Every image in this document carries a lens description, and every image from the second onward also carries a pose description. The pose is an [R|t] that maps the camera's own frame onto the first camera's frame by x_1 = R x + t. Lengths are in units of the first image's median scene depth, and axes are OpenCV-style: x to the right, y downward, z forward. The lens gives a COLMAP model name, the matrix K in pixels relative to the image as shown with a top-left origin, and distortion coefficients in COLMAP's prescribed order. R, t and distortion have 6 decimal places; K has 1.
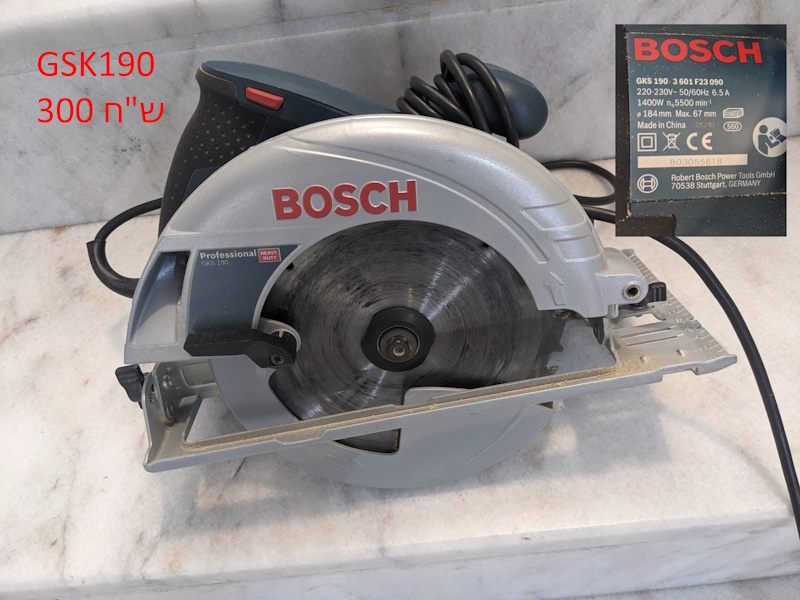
lens RADIAL K [[645.2, 0, 397.5], [0, 645.2, 300.5], [0, 0, 1]] dist [0.013109, -0.037737]
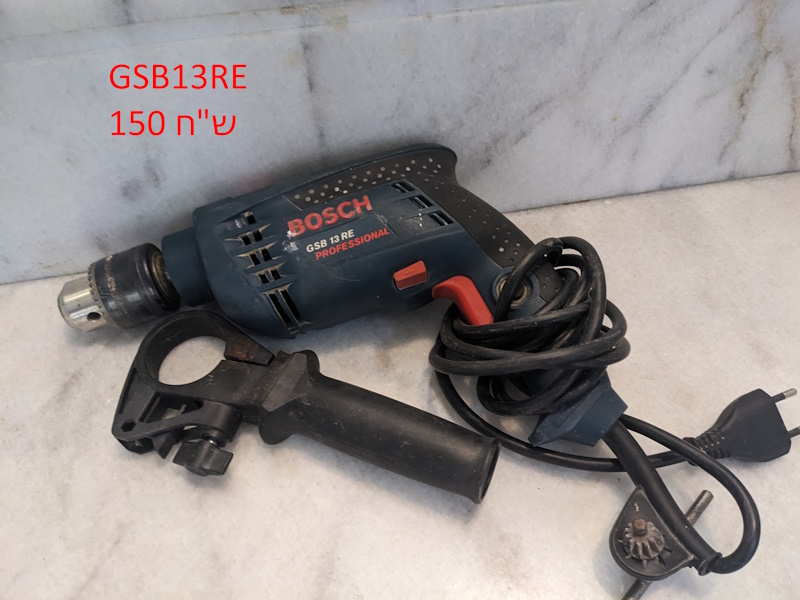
lens RADIAL K [[645.2, 0, 401.9], [0, 645.2, 298.9], [0, 0, 1]] dist [0.013109, -0.037737]
pose [[0.987994, -0.037556, 0.149861, -0.008830], [0.039298, 0.999190, -0.008683, -0.121372], [-0.149413, 0.014468, 0.988669, 0.279633]]
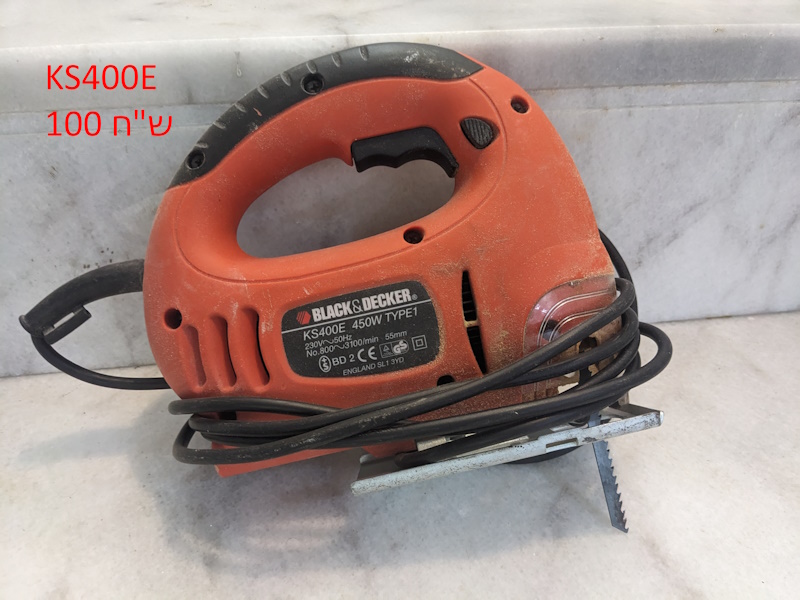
lens RADIAL K [[645.2, 0, 407.3], [0, 645.2, 299.7], [0, 0, 1]] dist [0.013109, -0.037737]
pose [[0.991536, 0.049698, 0.119947, -0.179938], [-0.004420, 0.936224, -0.351376, 0.053726], [-0.129760, 0.347871, 0.928519, 0.352930]]
